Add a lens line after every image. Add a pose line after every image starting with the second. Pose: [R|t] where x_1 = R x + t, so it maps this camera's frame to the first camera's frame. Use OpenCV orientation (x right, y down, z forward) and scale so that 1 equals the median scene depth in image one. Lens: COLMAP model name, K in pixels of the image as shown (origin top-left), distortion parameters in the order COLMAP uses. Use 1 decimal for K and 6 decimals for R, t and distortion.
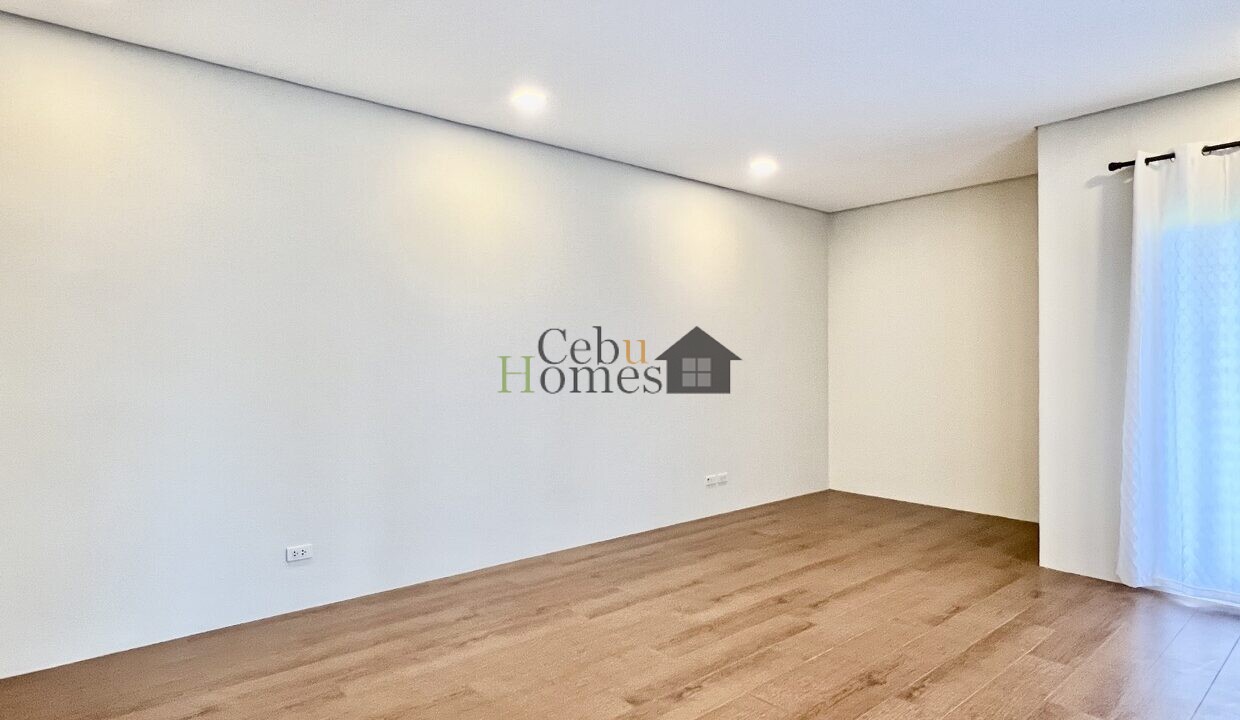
lens RADIAL K [[673.0, 0, 620.0], [0, 673.0, 360.0], [0, 0, 1]] dist [0.001110, 0.000185]
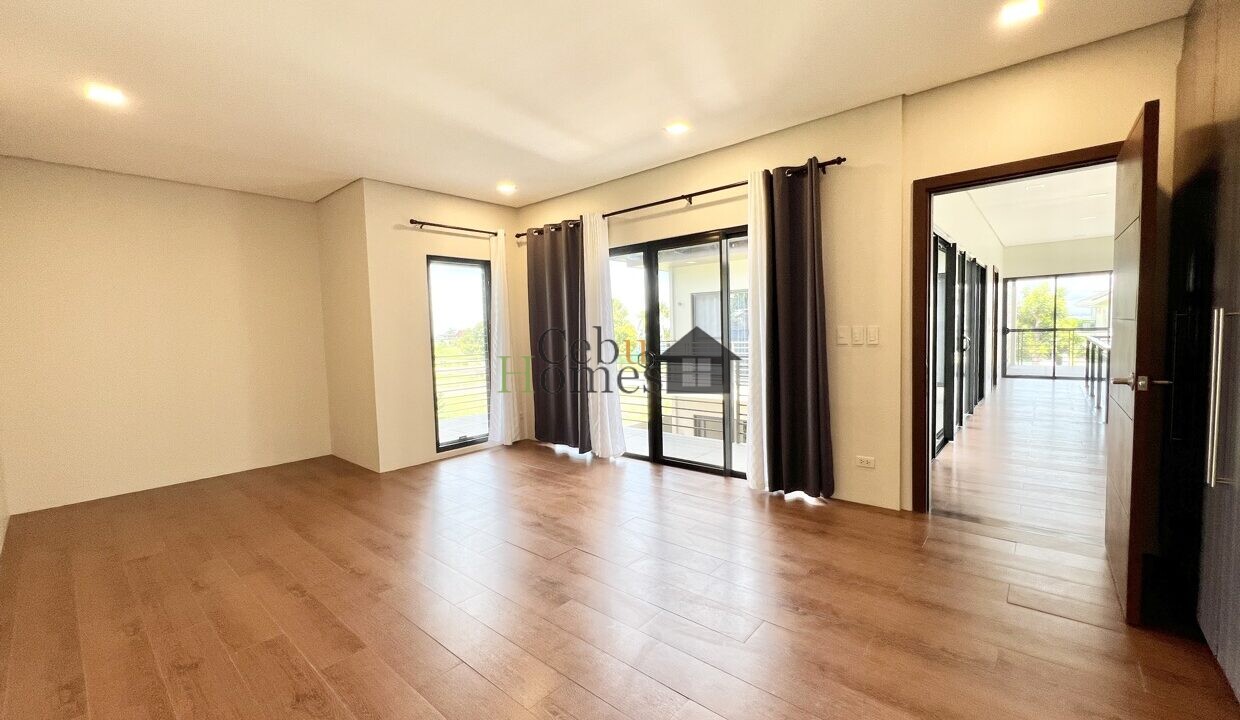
lens RADIAL K [[492.5, 0, 621.8], [0, 492.5, 360.2], [0, 0, 1]] dist [0.001765, 0.000278]
pose [[-0.144099, -0.052458, 0.988172, -0.554057], [0.028118, 0.997974, 0.057078, 0.004133], [-0.989164, 0.036010, -0.142332, 0.629066]]
